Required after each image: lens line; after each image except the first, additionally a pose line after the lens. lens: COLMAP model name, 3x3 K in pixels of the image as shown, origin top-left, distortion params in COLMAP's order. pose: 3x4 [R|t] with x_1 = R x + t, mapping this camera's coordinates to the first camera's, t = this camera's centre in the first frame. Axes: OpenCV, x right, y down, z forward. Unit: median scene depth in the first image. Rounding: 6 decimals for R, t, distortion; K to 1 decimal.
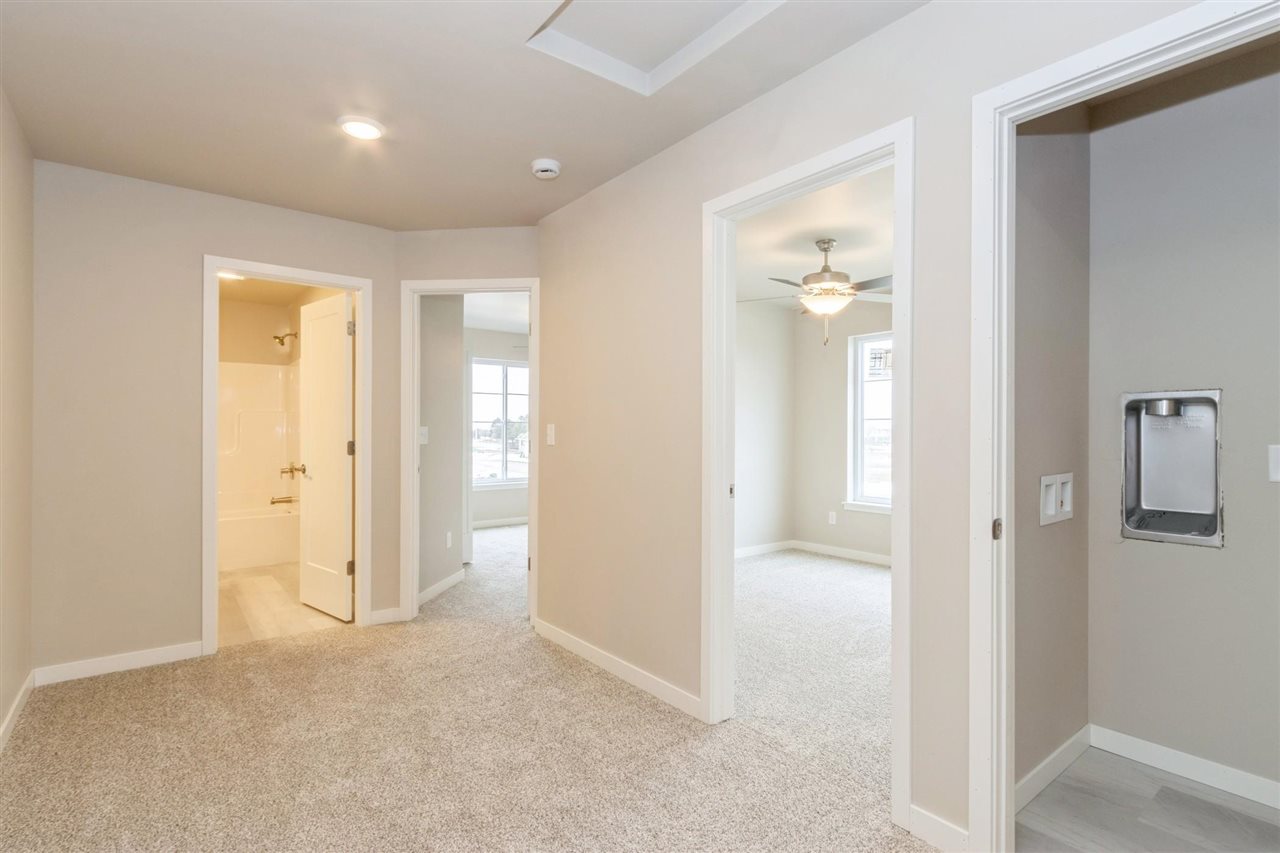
lens RADIAL K [[603.7, 0, 640.0], [0, 603.7, 432.7], [0, 0, 1]] dist [0.003918, -0.000531]
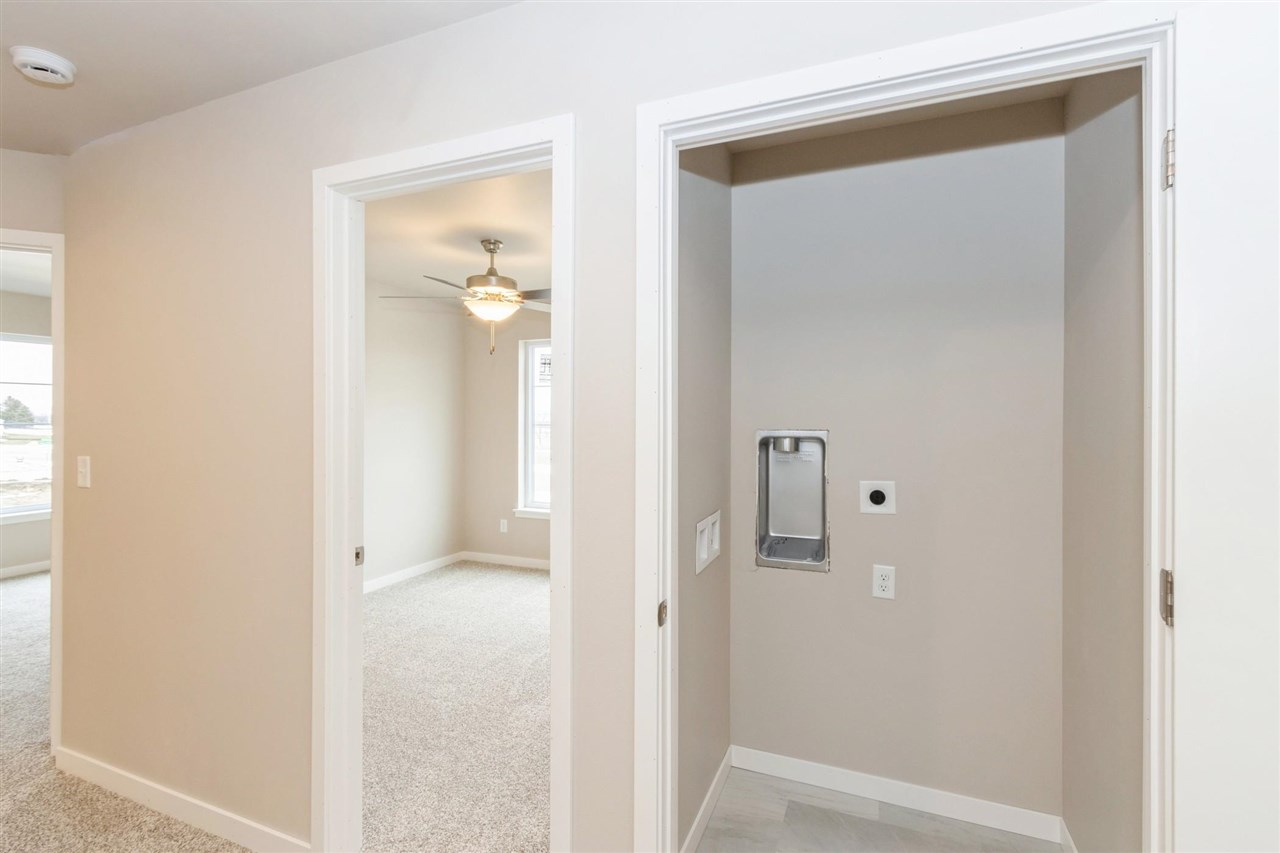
lens RADIAL K [[601.7, 0, 627.2], [0, 601.7, 426.0], [0, 0, 1]] dist [0.007493, -0.000489]
pose [[0.876790, -0.002545, 0.480867, 0.061284], [0.000860, 0.999993, 0.003725, -0.051408], [-0.480873, -0.002853, 0.876786, 0.124108]]
